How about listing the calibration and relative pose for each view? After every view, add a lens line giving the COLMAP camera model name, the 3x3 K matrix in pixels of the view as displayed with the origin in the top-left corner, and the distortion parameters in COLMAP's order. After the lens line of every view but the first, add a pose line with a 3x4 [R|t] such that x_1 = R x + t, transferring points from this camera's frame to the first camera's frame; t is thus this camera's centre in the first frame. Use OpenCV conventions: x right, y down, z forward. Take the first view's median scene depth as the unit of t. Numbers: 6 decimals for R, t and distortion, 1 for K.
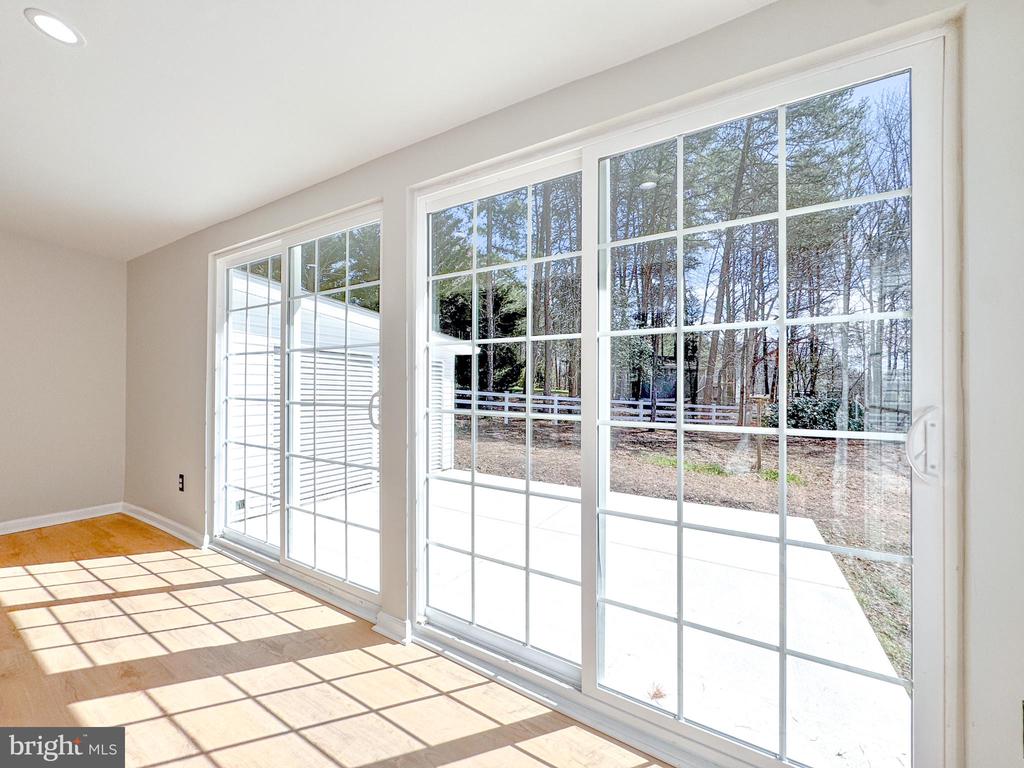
lens RADIAL K [[405.9, 0, 507.0], [0, 405.9, 380.1], [0, 0, 1]] dist [-0.001118, -0.000072]
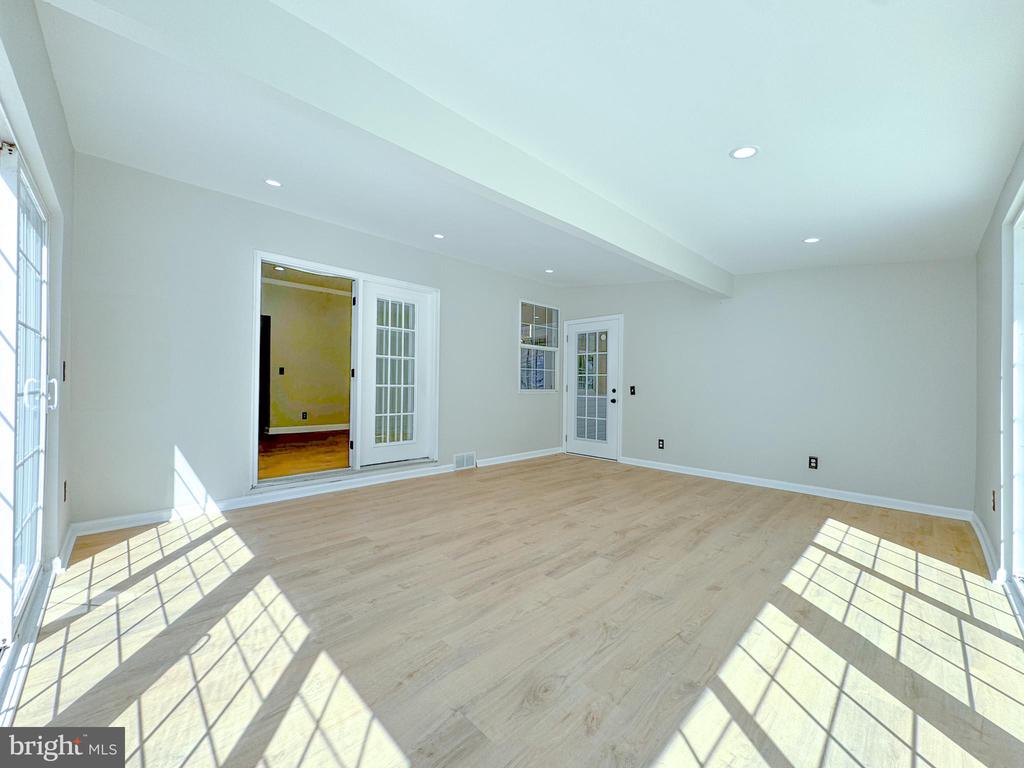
lens RADIAL K [[405.9, 0, 508.0], [0, 405.9, 384.2], [0, 0, 1]] dist [-0.001118, -0.000072]
pose [[-0.240574, -0.004951, -0.970618, 0.388341], [-0.001529, 0.999988, -0.004722, 0.021041], [0.970630, 0.000348, -0.240579, 0.311287]]
